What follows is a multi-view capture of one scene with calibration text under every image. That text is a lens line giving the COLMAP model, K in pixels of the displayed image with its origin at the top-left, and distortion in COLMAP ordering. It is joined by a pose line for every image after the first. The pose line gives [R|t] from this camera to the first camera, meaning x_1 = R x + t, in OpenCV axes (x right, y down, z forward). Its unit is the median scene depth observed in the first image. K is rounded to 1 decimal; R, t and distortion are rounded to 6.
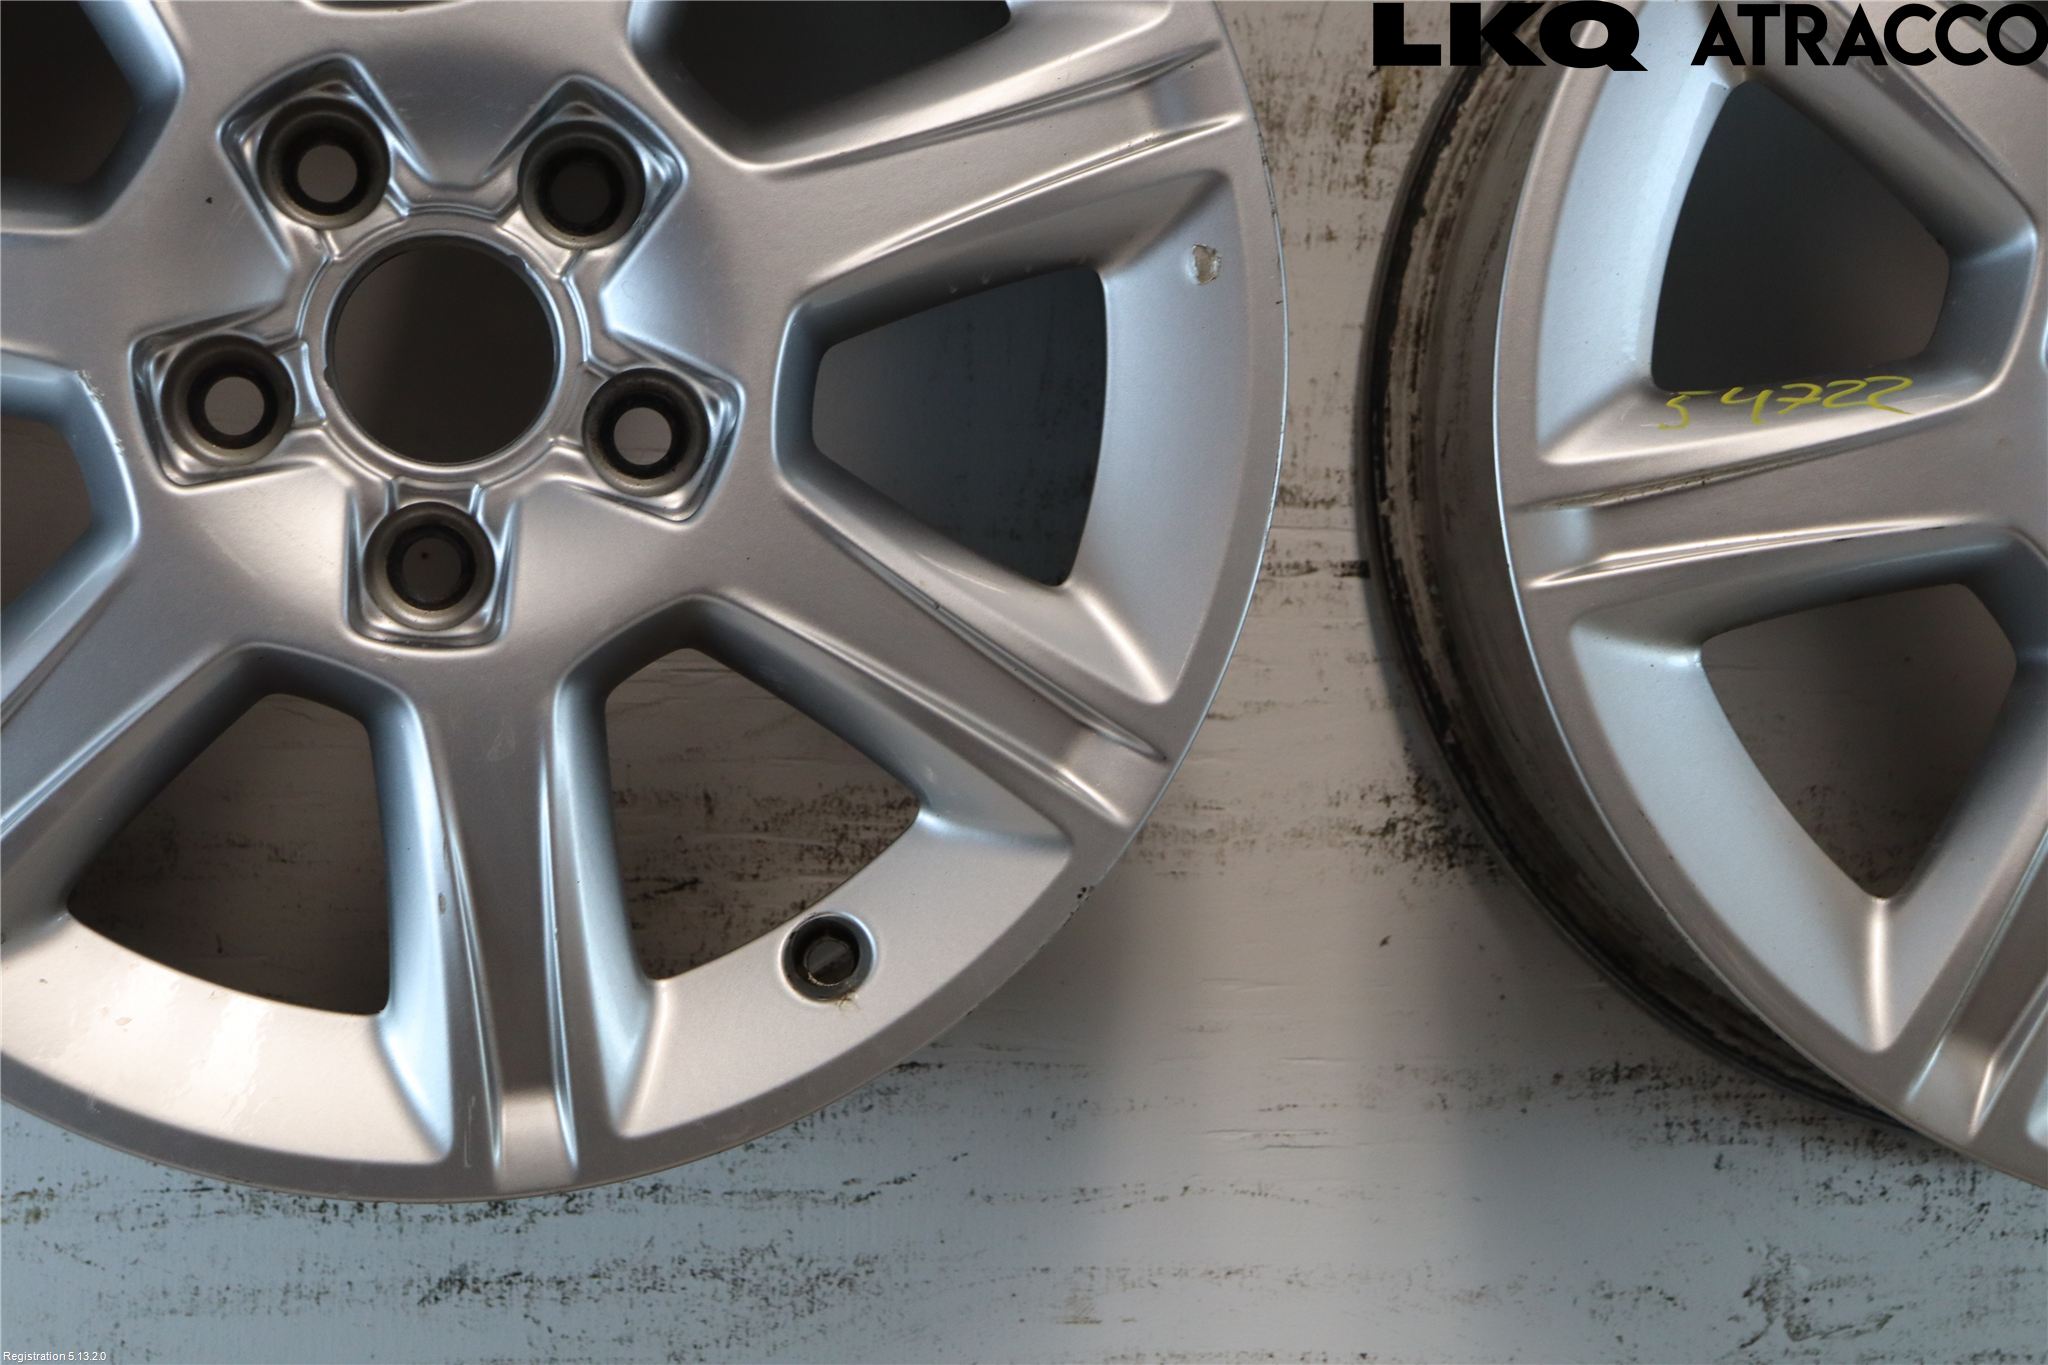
lens RADIAL K [[4941.9, 0, 1011.3], [0, 4941.9, 689.1], [0, 0, 1]] dist [0.385510, 0.964312]
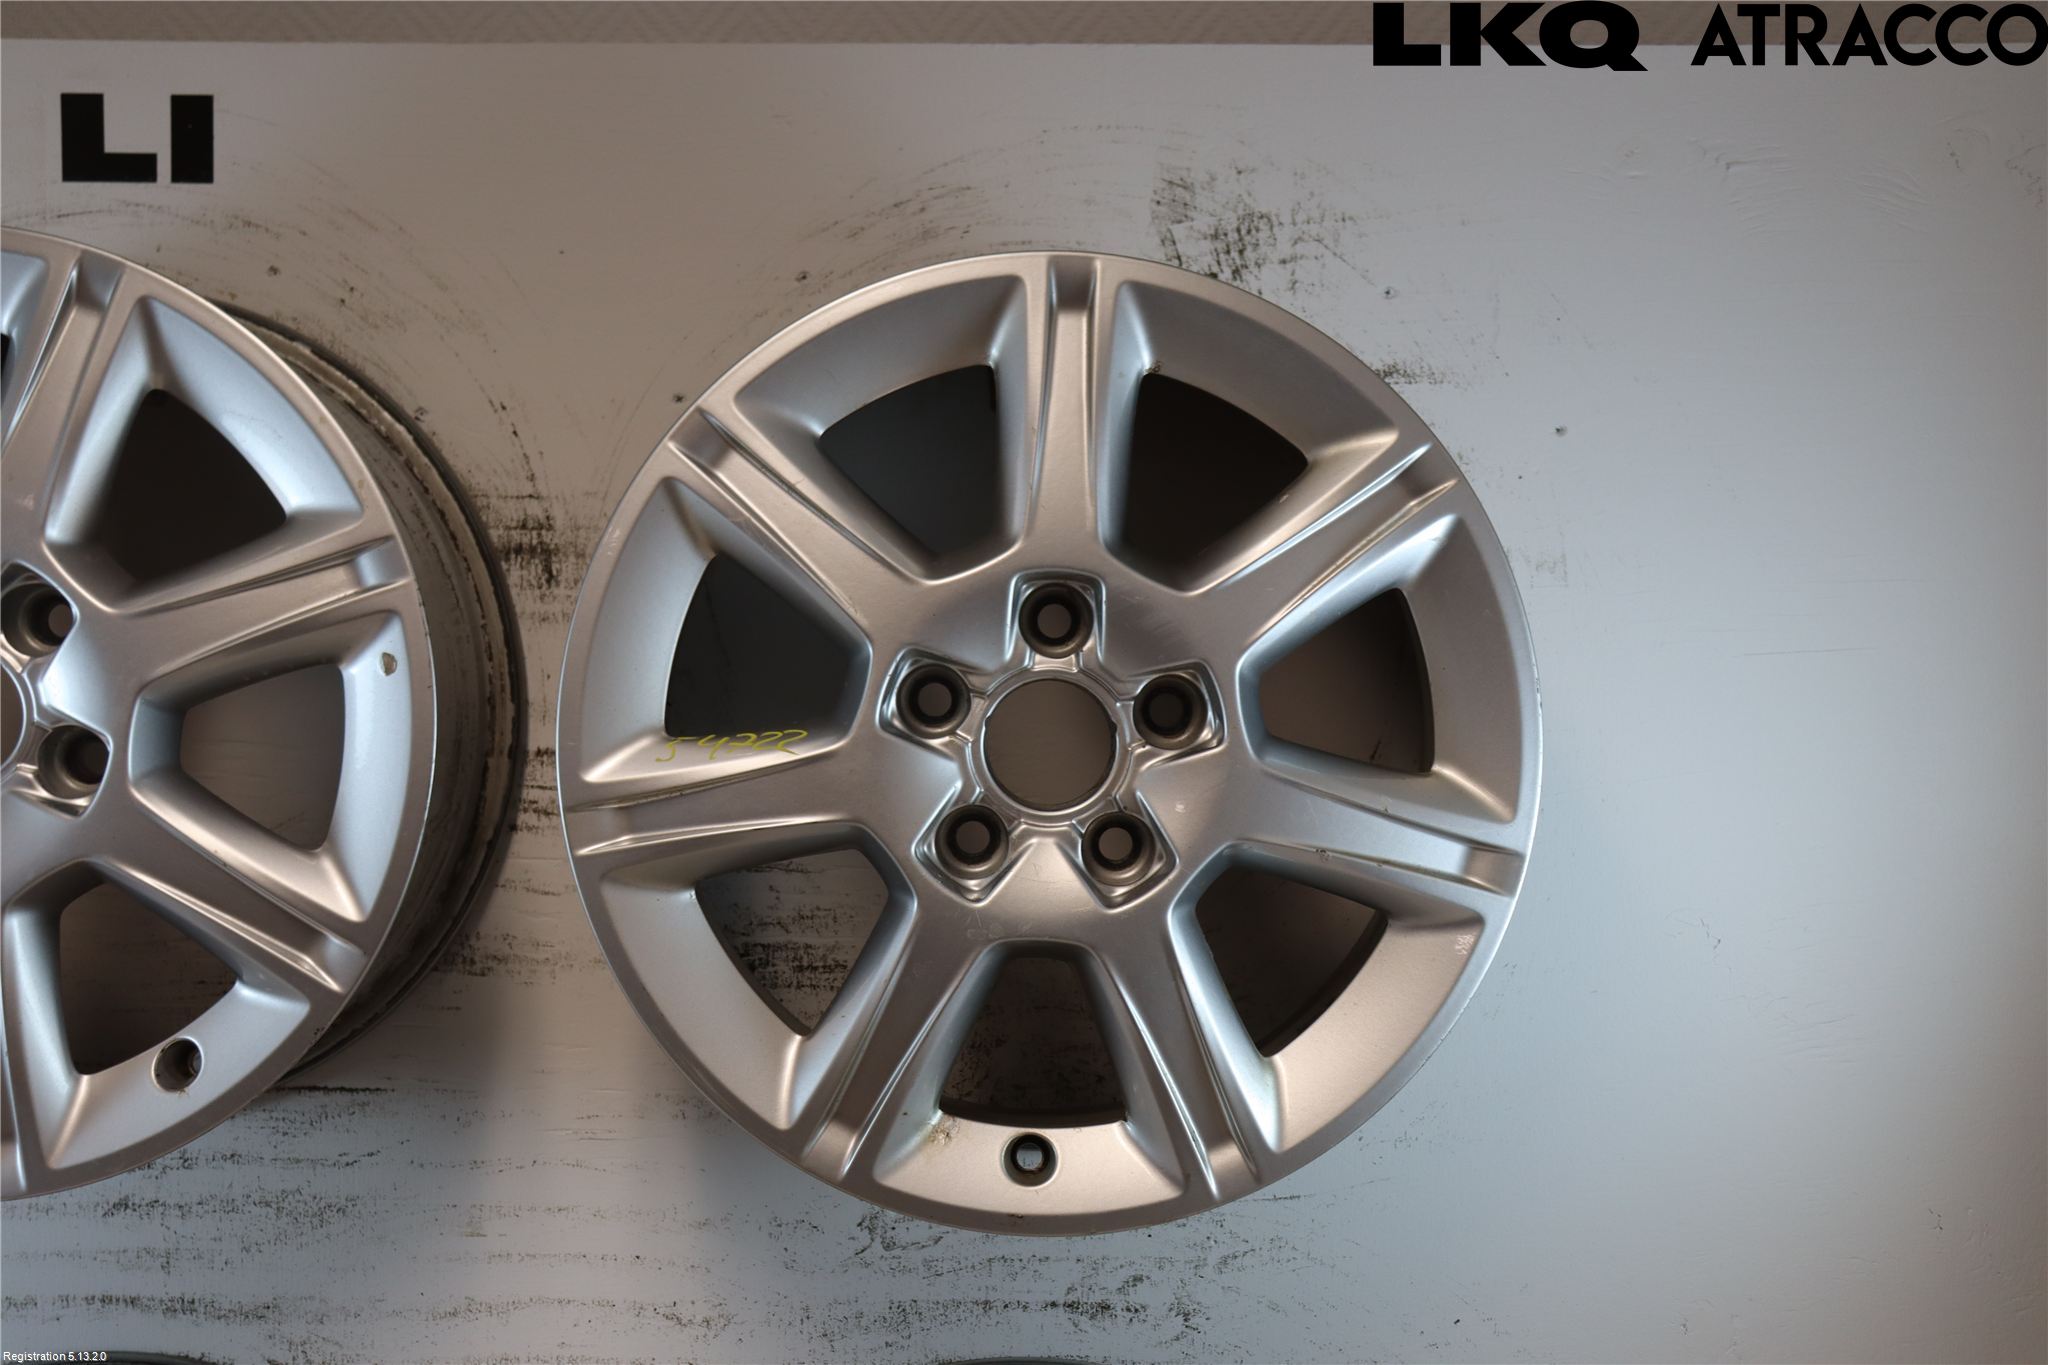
lens RADIAL K [[2464.4, 0, 1022.9], [0, 2464.4, 697.6], [0, 0, 1]] dist [-0.051901, 0.225367]
pose [[0.992359, 0.005546, -0.123262, 0.356760], [-0.004350, 0.999941, 0.009965, -0.082804], [0.123310, -0.009353, 0.992324, 0.186385]]
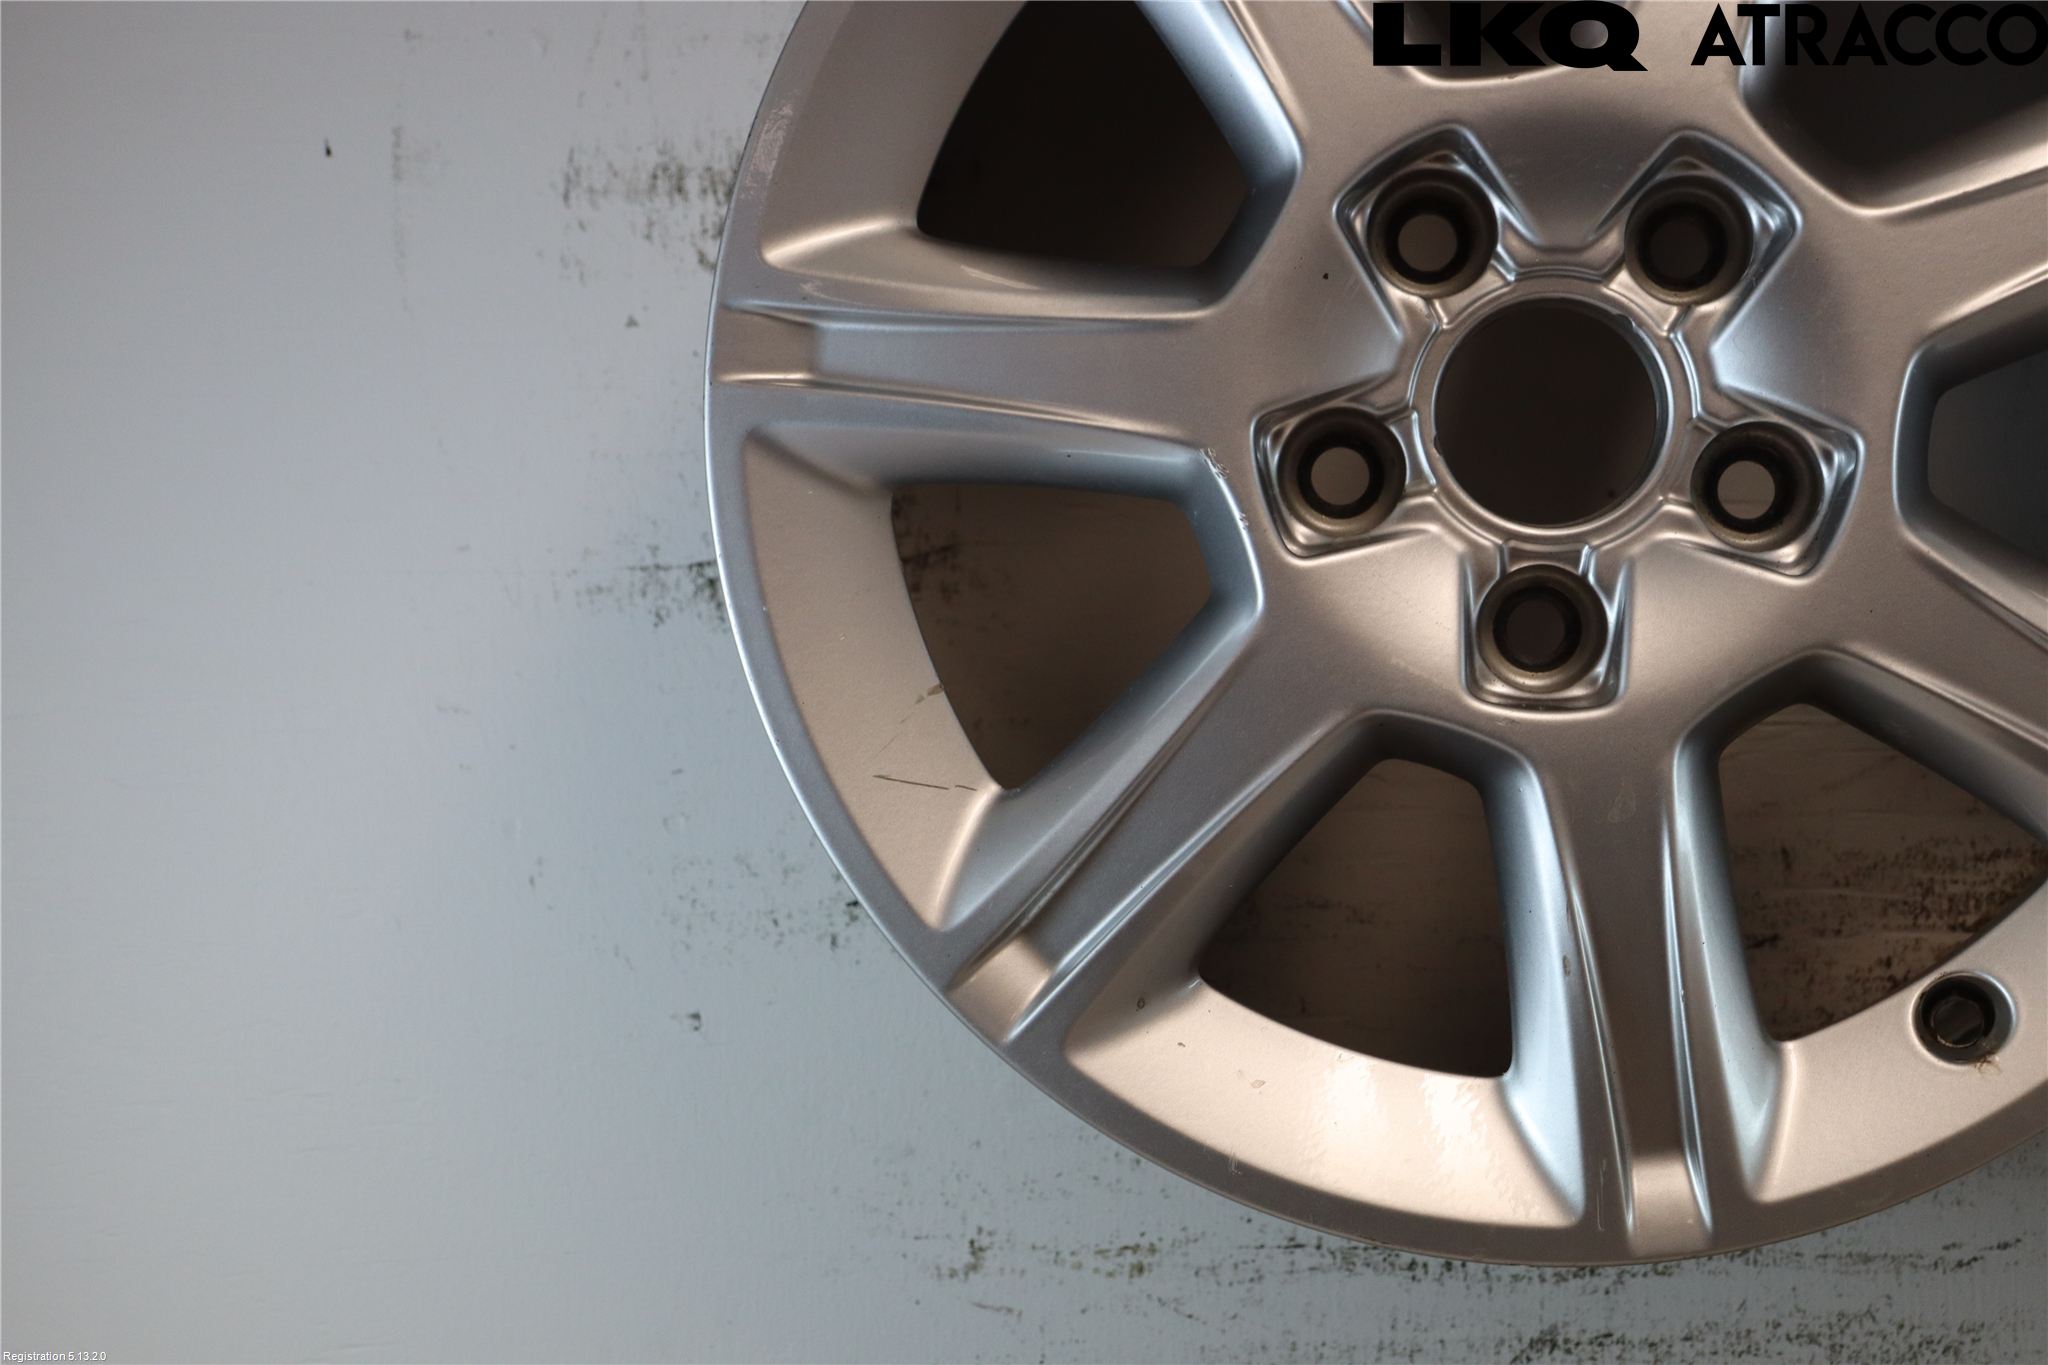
lens RADIAL K [[4941.9, 0, 1011.3], [0, 4941.9, 689.1], [0, 0, 1]] dist [0.385510, 0.964312]
pose [[0.987622, -0.024417, -0.154943, -0.066301], [0.023375, 0.999690, -0.008546, -0.006371], [0.155104, 0.004818, 0.987886, -0.003999]]
